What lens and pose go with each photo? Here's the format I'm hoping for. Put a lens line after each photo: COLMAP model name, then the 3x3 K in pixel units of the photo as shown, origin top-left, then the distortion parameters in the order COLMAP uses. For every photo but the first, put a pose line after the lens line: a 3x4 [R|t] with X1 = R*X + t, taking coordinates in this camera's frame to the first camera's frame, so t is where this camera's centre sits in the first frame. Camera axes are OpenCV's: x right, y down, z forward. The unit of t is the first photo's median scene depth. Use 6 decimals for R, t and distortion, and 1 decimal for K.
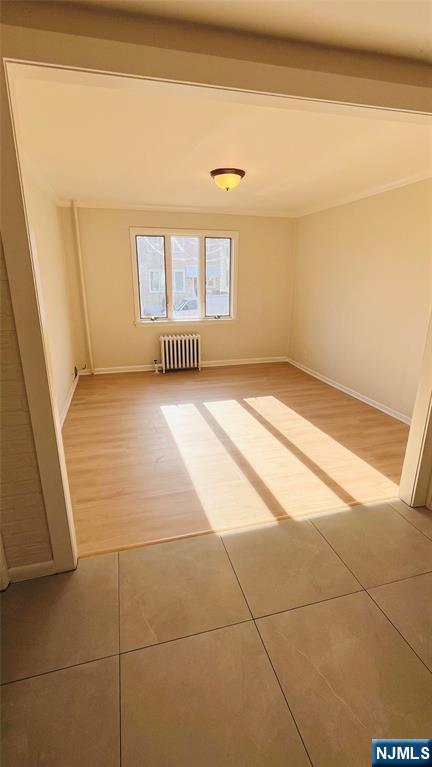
lens RADIAL K [[356.2, 0, 215.5], [0, 356.2, 385.9], [0, 0, 1]] dist [-0.003635, -0.000061]
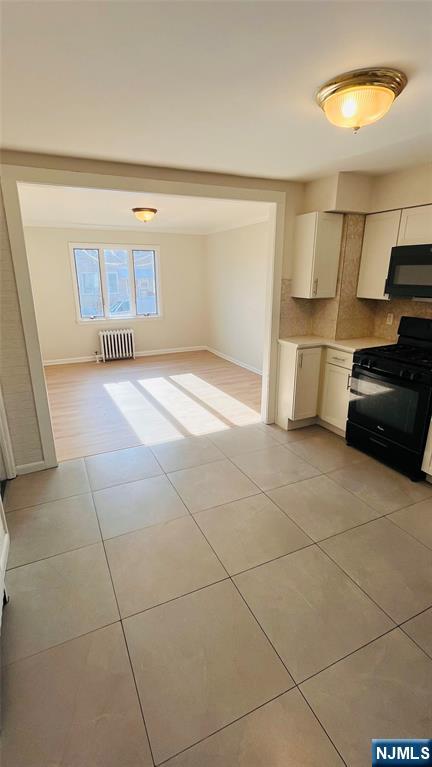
lens RADIAL K [[356.2, 0, 215.5], [0, 356.2, 385.9], [0, 0, 1]] dist [-0.003635, -0.000061]
pose [[0.985043, -0.055792, 0.163028, 0.033473], [0.056009, 0.998425, 0.003270, 0.080655], [-0.162954, 0.005910, 0.986616, -0.330060]]
